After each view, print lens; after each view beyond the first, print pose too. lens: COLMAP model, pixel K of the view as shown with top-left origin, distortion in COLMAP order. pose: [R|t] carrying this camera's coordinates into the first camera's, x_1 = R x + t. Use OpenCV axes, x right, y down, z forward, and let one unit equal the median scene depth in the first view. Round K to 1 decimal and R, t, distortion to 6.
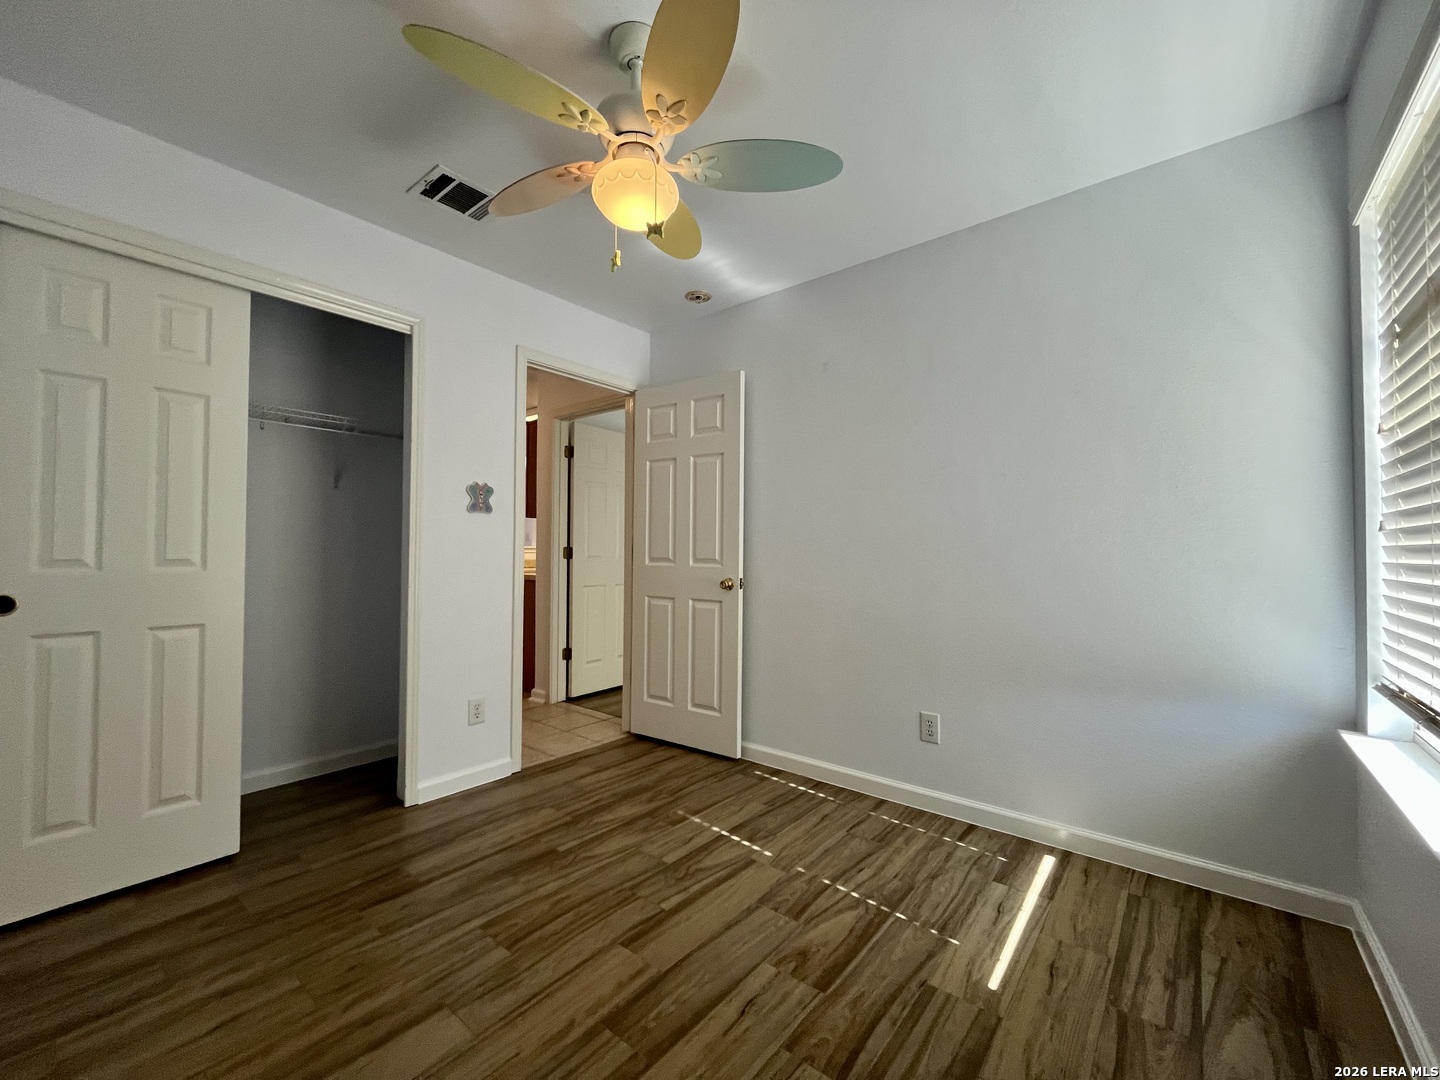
lens RADIAL K [[583.2, 0, 722.3], [0, 583.2, 545.7], [0, 0, 1]] dist [0.001643, -0.000358]
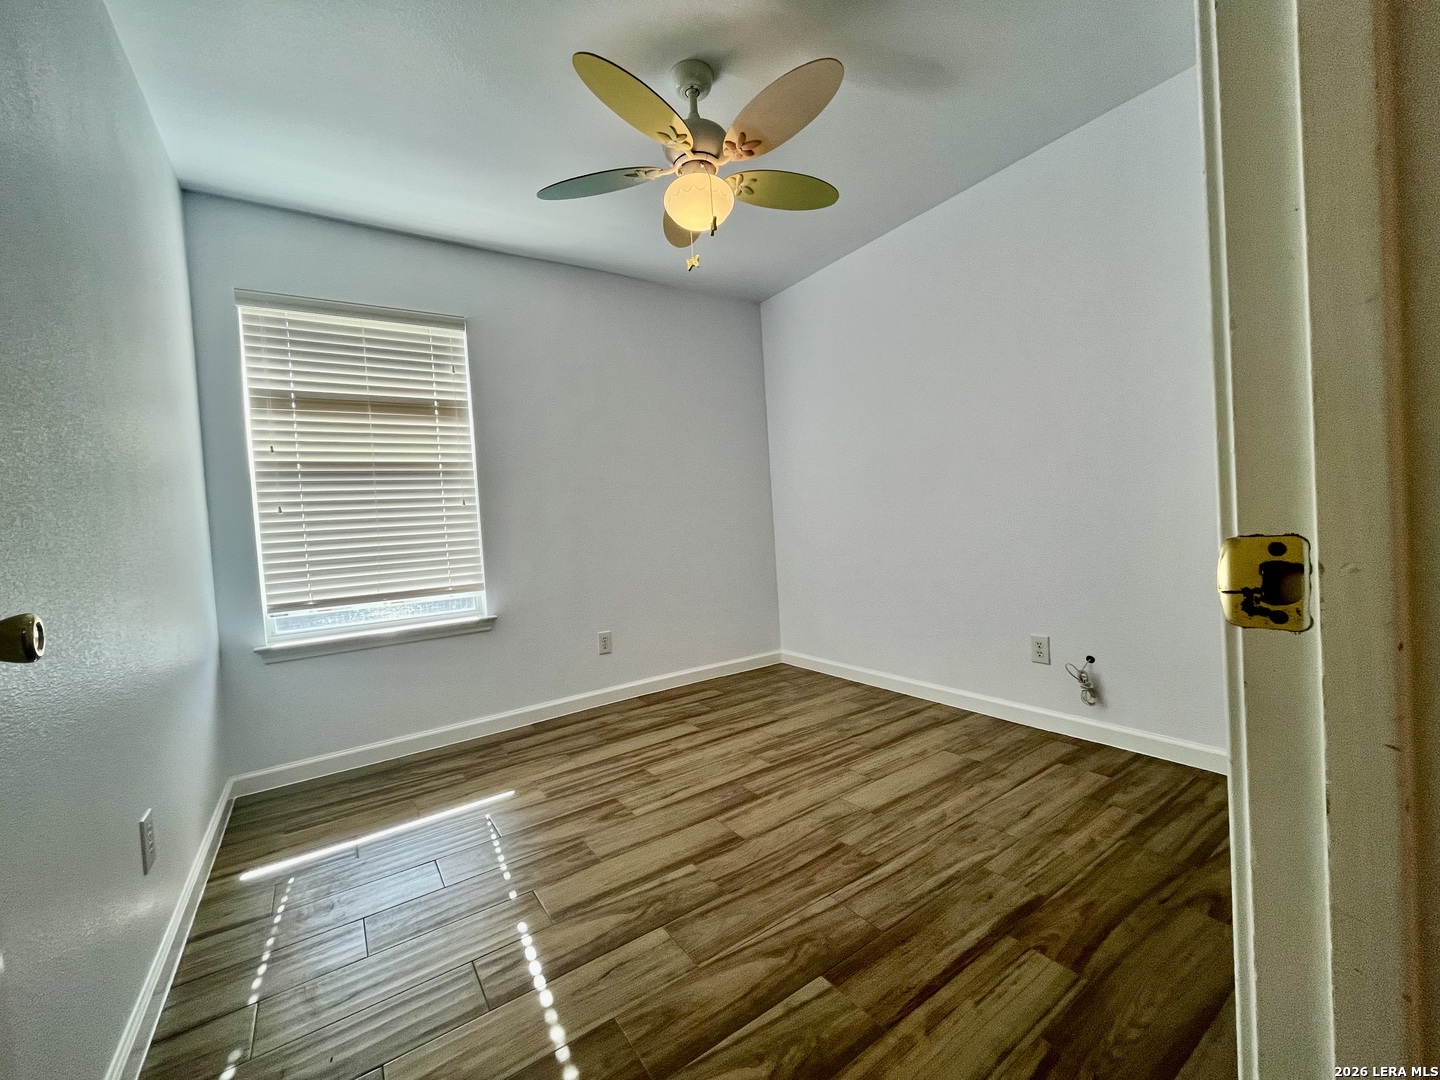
lens RADIAL K [[583.2, 0, 720.9], [0, 583.2, 532.3], [0, 0, 1]] dist [0.001643, -0.000358]
pose [[-0.956332, 0.052244, 0.287574, -0.487637], [0.057417, 0.998304, 0.009578, 0.079012], [-0.286586, 0.025671, -0.957710, 2.071206]]
